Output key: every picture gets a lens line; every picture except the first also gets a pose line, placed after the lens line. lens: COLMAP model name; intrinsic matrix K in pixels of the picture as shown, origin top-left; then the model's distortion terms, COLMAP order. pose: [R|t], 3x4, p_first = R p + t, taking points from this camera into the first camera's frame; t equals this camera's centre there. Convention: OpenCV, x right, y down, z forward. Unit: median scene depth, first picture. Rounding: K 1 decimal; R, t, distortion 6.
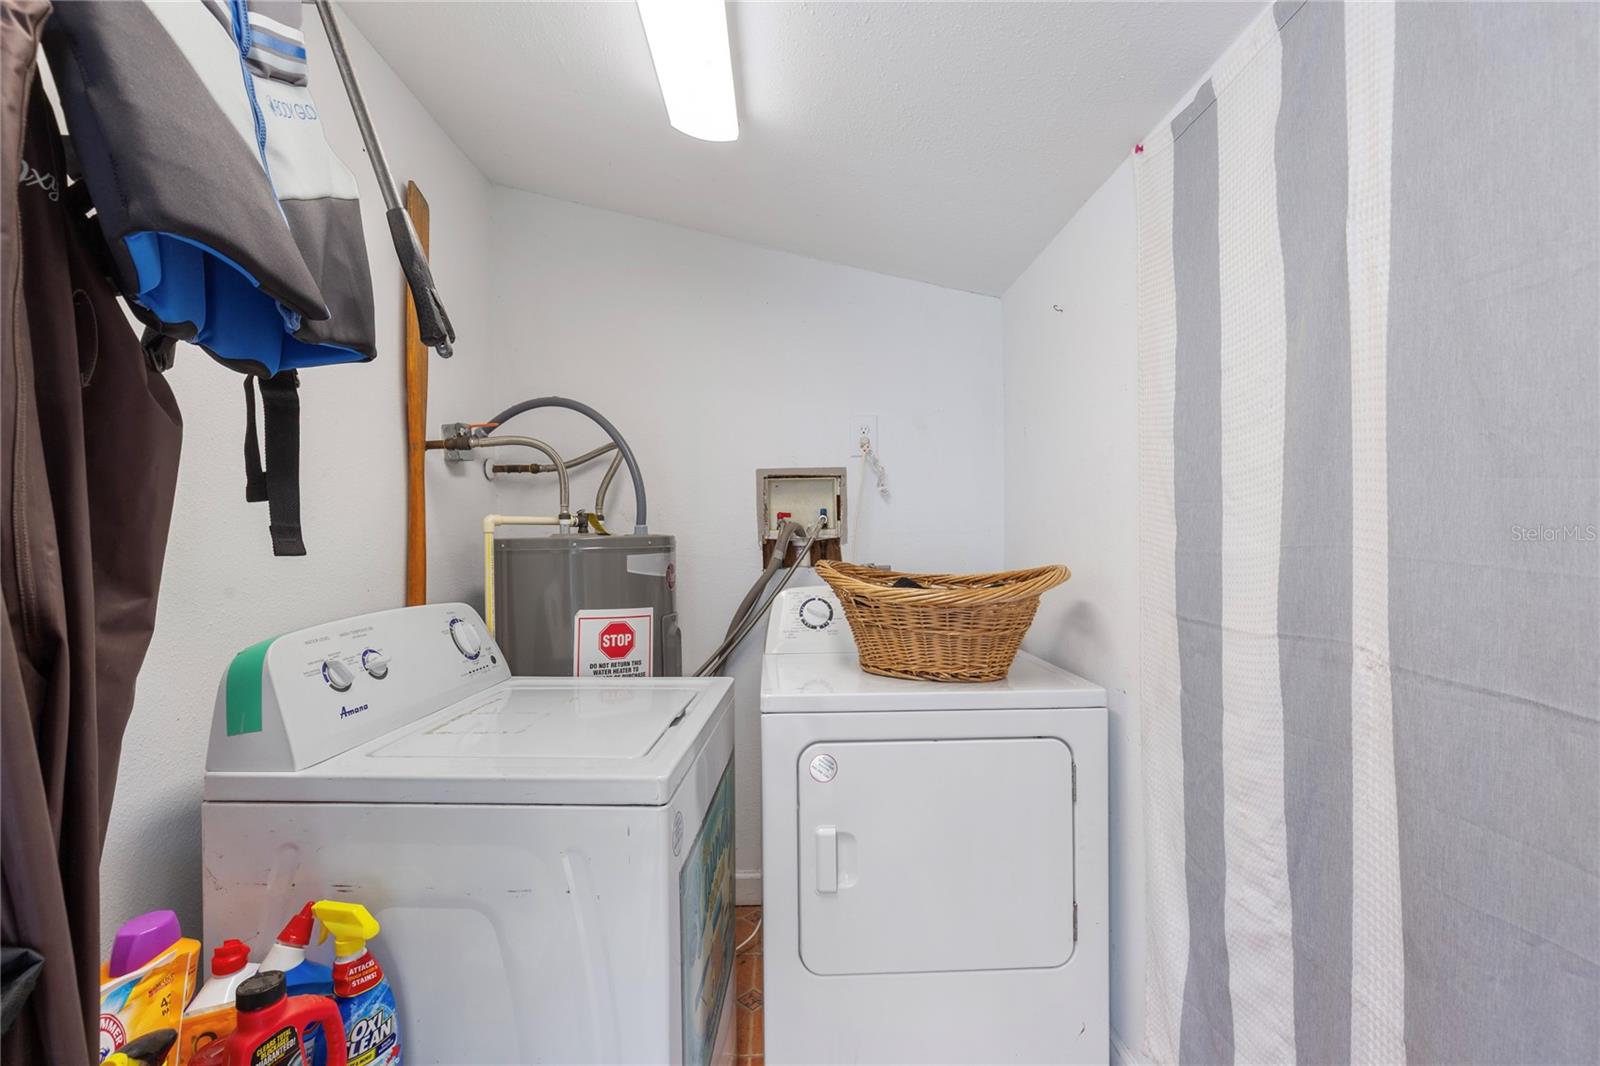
lens RADIAL K [[723.3, 0, 797.2], [0, 723.3, 530.4], [0, 0, 1]] dist [0.007366, 0.000757]
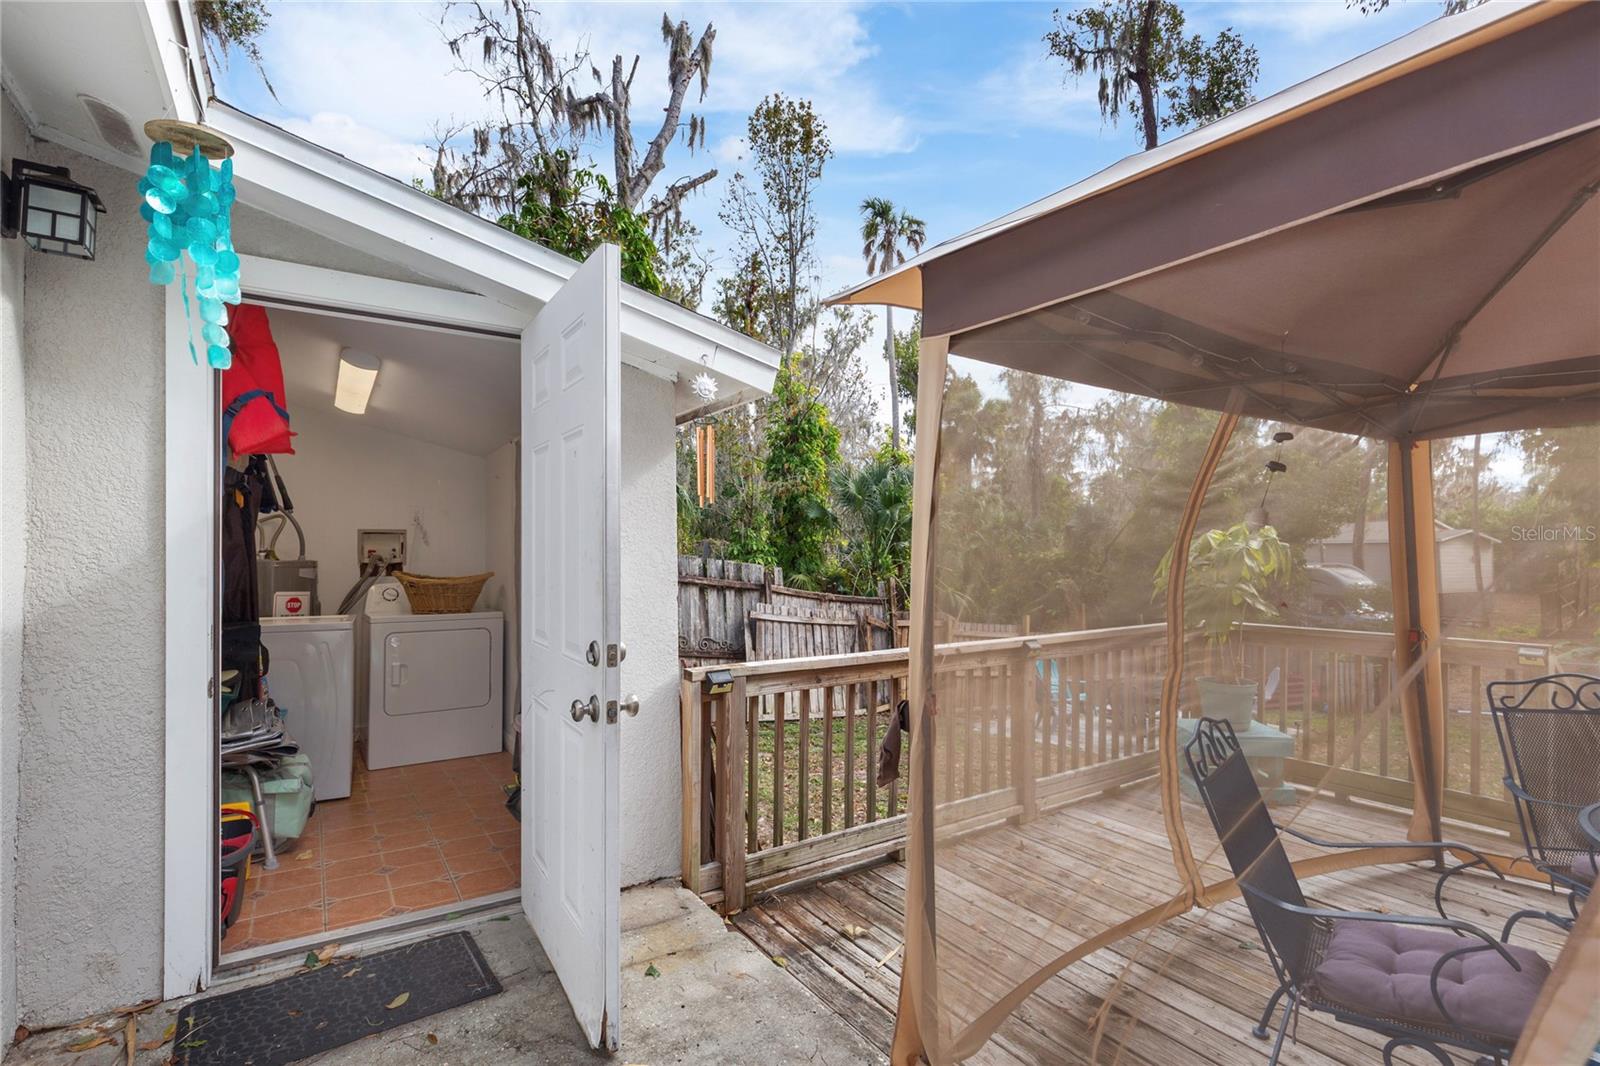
lens RADIAL K [[723.3, 0, 799.0], [0, 723.3, 539.5], [0, 0, 1]] dist [0.007366, 0.000757]
pose [[0.842334, 0.023858, 0.538428, -0.133236], [-0.008550, 0.999486, -0.030911, -0.001280], [-0.538888, 0.021434, 0.842104, -1.755901]]
